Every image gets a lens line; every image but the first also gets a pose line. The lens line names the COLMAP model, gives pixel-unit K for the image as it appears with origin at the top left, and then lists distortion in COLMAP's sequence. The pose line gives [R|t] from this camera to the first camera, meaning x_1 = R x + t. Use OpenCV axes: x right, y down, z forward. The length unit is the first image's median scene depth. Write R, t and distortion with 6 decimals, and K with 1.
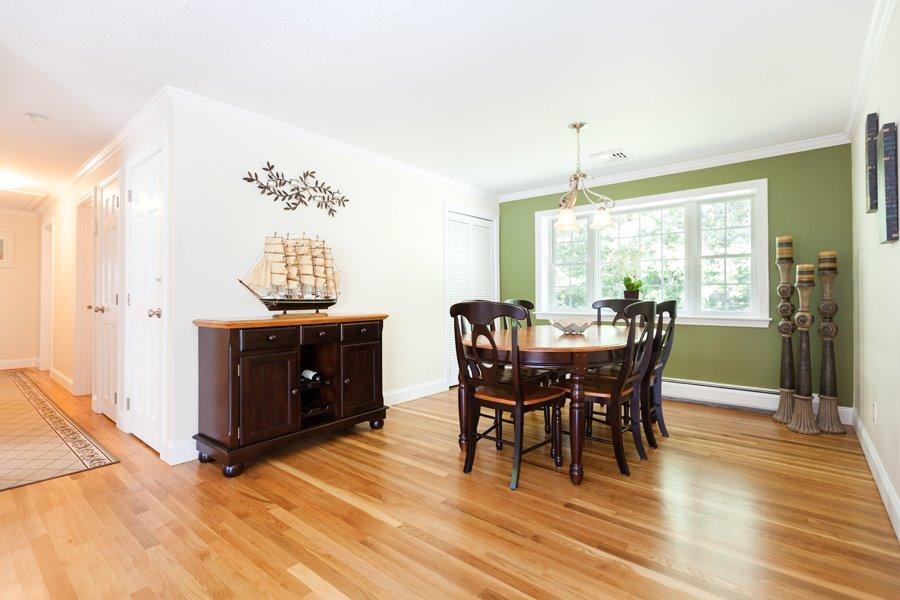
lens RADIAL K [[412.5, 0, 437.7], [0, 412.5, 294.0], [0, 0, 1]] dist [0.007631, -0.003020]
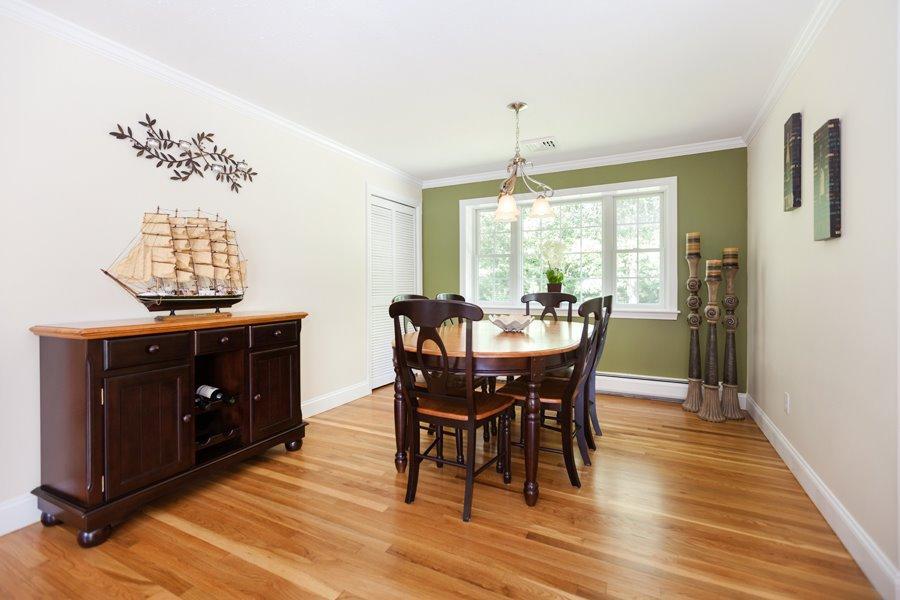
lens RADIAL K [[412.5, 0, 415.5], [0, 412.5, 289.6], [0, 0, 1]] dist [0.007631, -0.003020]
pose [[0.984470, 0.001650, 0.175545, -0.050755], [-0.003907, 0.999914, 0.012512, -0.008650], [-0.175509, -0.013003, 0.984392, 0.138497]]
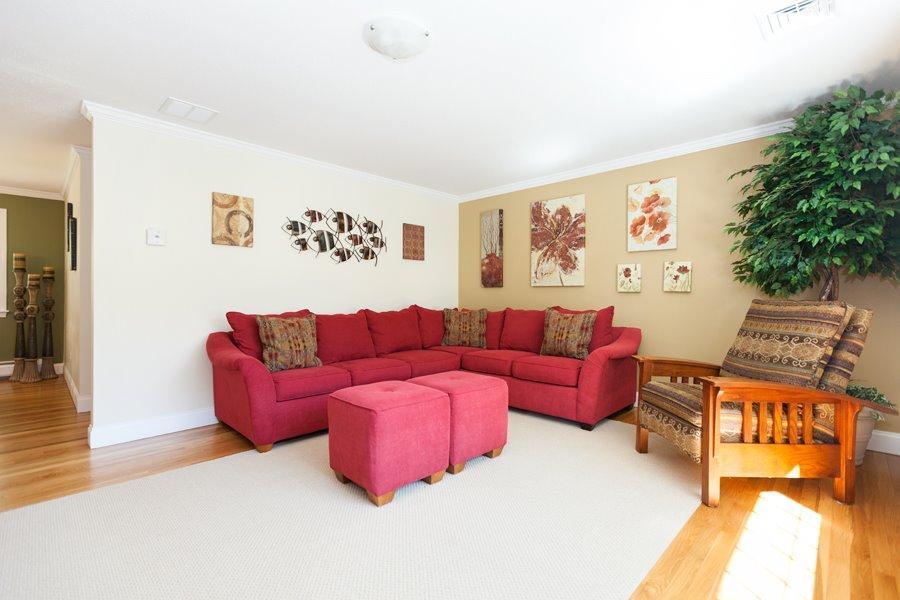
lens RADIAL K [[412.5, 0, 435.5], [0, 412.5, 294.4], [0, 0, 1]] dist [0.007631, -0.003020]
pose [[0.079580, 0.006477, 0.996807, -0.728104], [-0.010880, 0.999925, -0.005629, -0.004678], [-0.996769, -0.010397, 0.079644, -0.842293]]
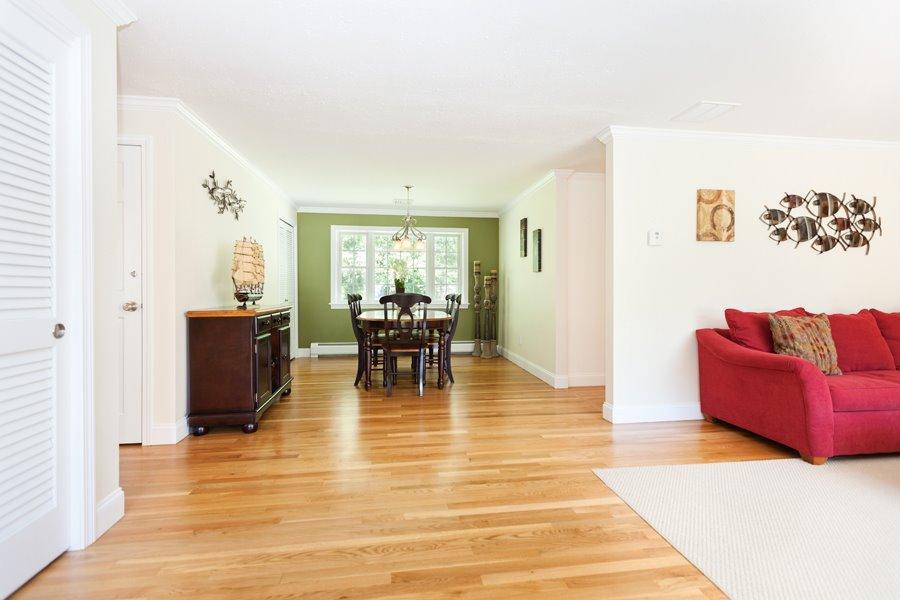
lens RADIAL K [[412.5, 0, 453.3], [0, 412.5, 292.3], [0, 0, 1]] dist [0.007631, -0.003020]
pose [[0.661471, 0.001490, 0.749969, -1.002728], [-0.007861, 0.999957, 0.004948, -0.000406], [-0.749929, -0.009169, 0.661454, -0.288055]]
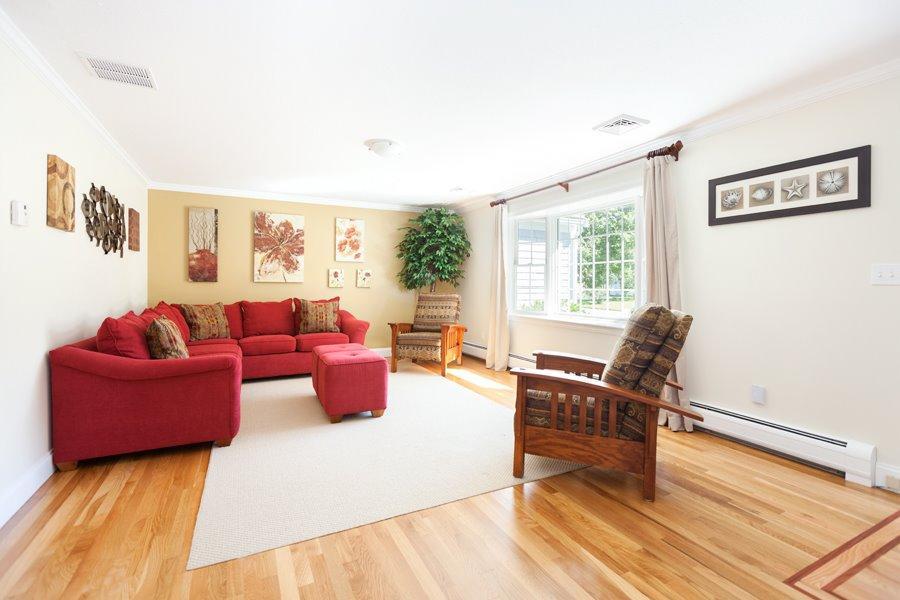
lens RADIAL K [[412.5, 0, 457.4], [0, 412.5, 285.3], [0, 0, 1]] dist [0.007631, -0.003020]
pose [[-0.920298, -0.002013, 0.391214, -0.705531], [-0.005278, 0.999960, -0.007270, -0.028701], [-0.391183, -0.008756, -0.920271, 0.556417]]
